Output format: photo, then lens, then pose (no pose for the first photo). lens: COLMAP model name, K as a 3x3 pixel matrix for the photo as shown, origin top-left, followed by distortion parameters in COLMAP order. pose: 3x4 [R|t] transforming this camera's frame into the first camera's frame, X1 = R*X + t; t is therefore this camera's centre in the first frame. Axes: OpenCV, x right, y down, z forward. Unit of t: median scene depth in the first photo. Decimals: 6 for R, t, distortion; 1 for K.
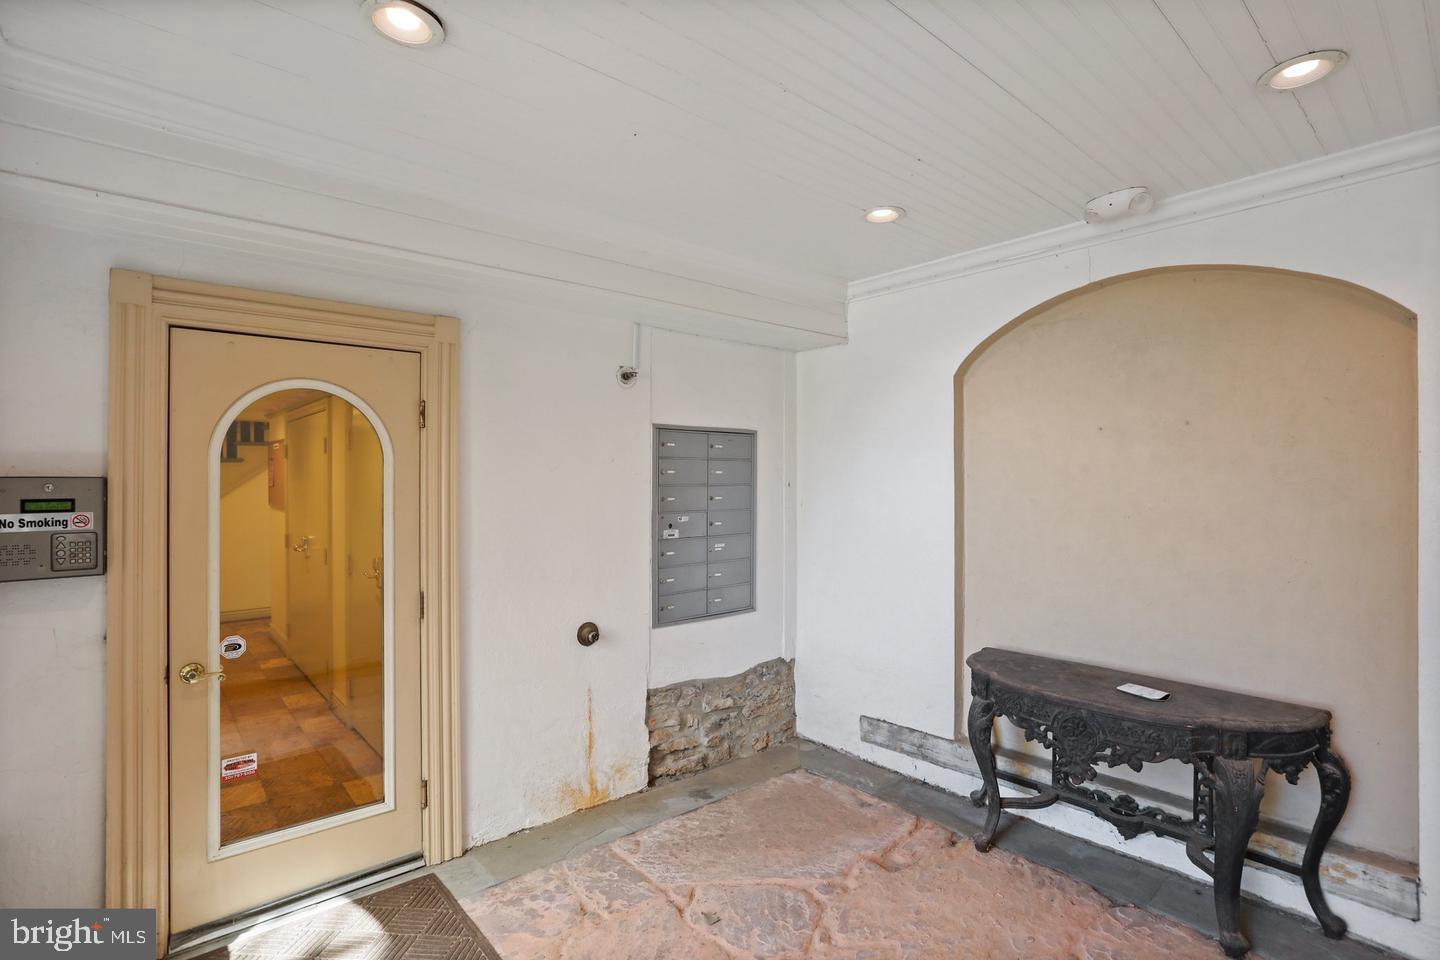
lens RADIAL K [[724.5, 0, 724.6], [0, 724.5, 486.3], [0, 0, 1]] dist [-0.001821, 0.009380]
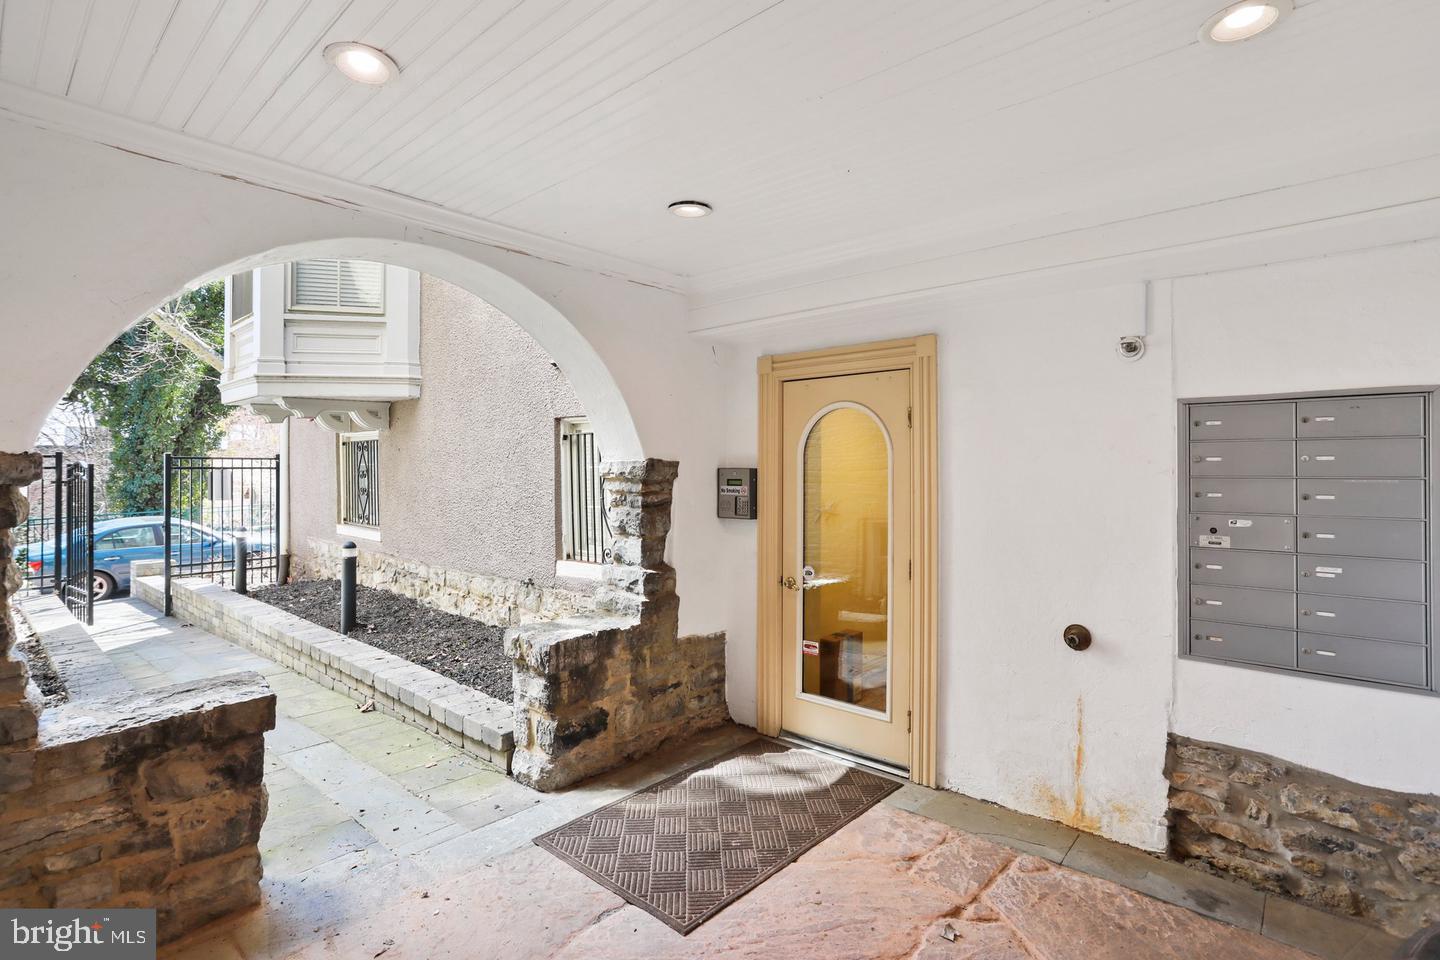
lens RADIAL K [[724.5, 0, 711.8], [0, 724.5, 450.5], [0, 0, 1]] dist [-0.001821, 0.009380]
pose [[0.123717, -0.022659, -0.992059, 0.636874], [-0.008306, 0.999681, -0.023869, -0.006540], [0.992283, 0.011194, 0.123489, 0.403530]]
